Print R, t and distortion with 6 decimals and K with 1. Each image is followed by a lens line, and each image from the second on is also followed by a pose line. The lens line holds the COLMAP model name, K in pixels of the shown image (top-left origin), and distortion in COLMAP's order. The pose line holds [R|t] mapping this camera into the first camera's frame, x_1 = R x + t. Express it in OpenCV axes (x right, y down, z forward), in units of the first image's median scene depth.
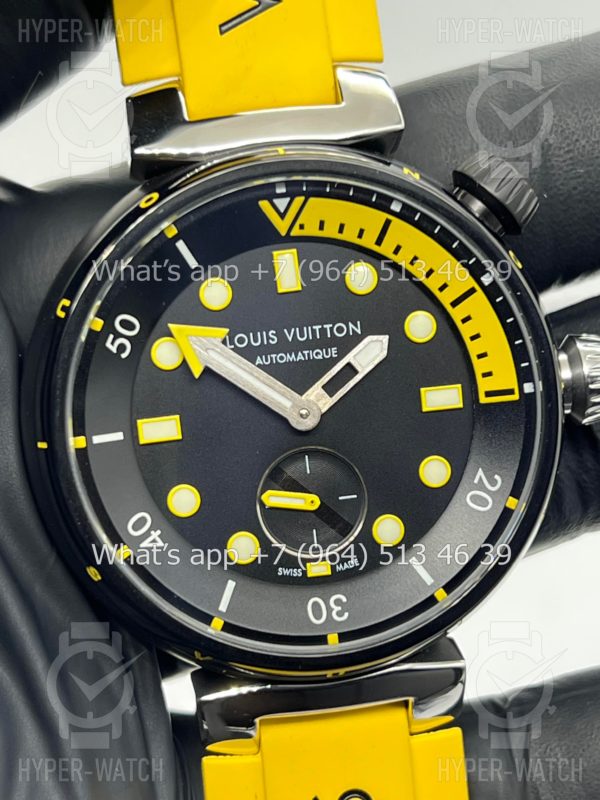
lens RADIAL K [[1843.4, 0, 296.6], [0, 1843.4, 401.8], [0, 0, 1]] dist [0.269927, 0.000000]
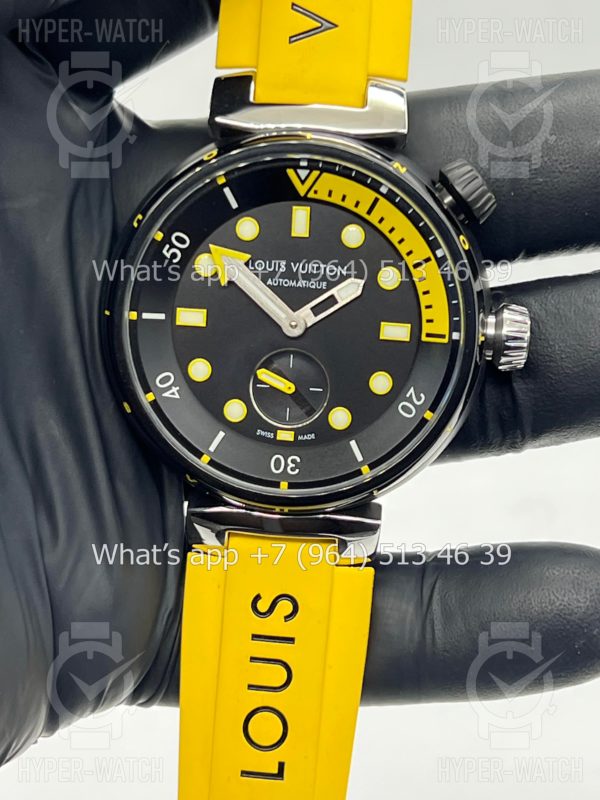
lens RADIAL K [[1843.4, 0, 294.5], [0, 1843.4, 405.3], [0, 0, 1]] dist [0.269927, 0.000000]
pose [[0.972482, 0.187824, -0.137841, 0.208109], [-0.180055, 0.981377, 0.066933, -0.027359], [0.147846, -0.040272, 0.988190, -0.383749]]
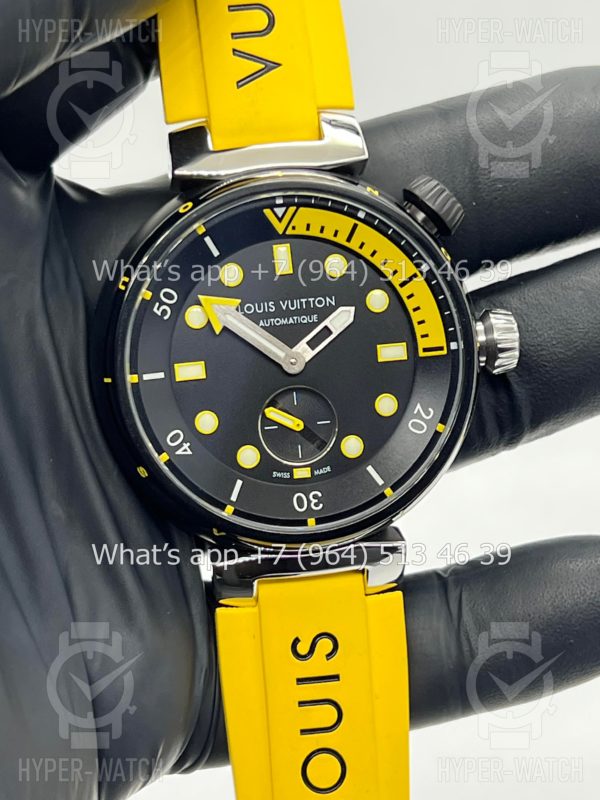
lens RADIAL K [[1843.4, 0, 296.6], [0, 1843.4, 402.5], [0, 0, 1]] dist [0.269927, 0.000000]
pose [[0.999791, 0.015623, 0.013202, -0.011436], [-0.015700, 0.999860, 0.005739, 0.029170], [-0.013111, -0.005945, 0.999896, -0.396701]]
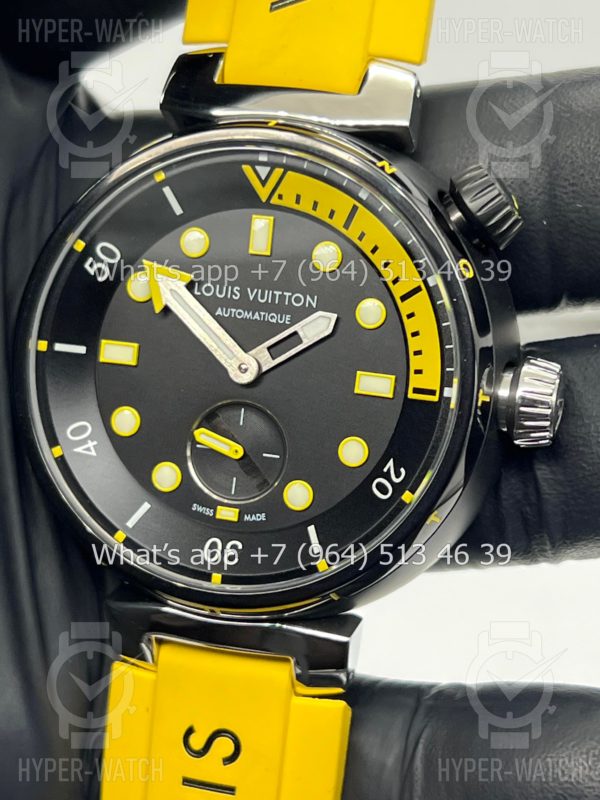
lens RADIAL K [[1843.4, 0, 297.8], [0, 1843.4, 393.3], [0, 0, 1]] dist [0.269927, 0.000000]
pose [[0.907808, 0.224741, -0.354085, 0.412484], [-0.231745, 0.972502, 0.023104, -0.011414], [0.349541, 0.061083, 0.934928, 0.012219]]
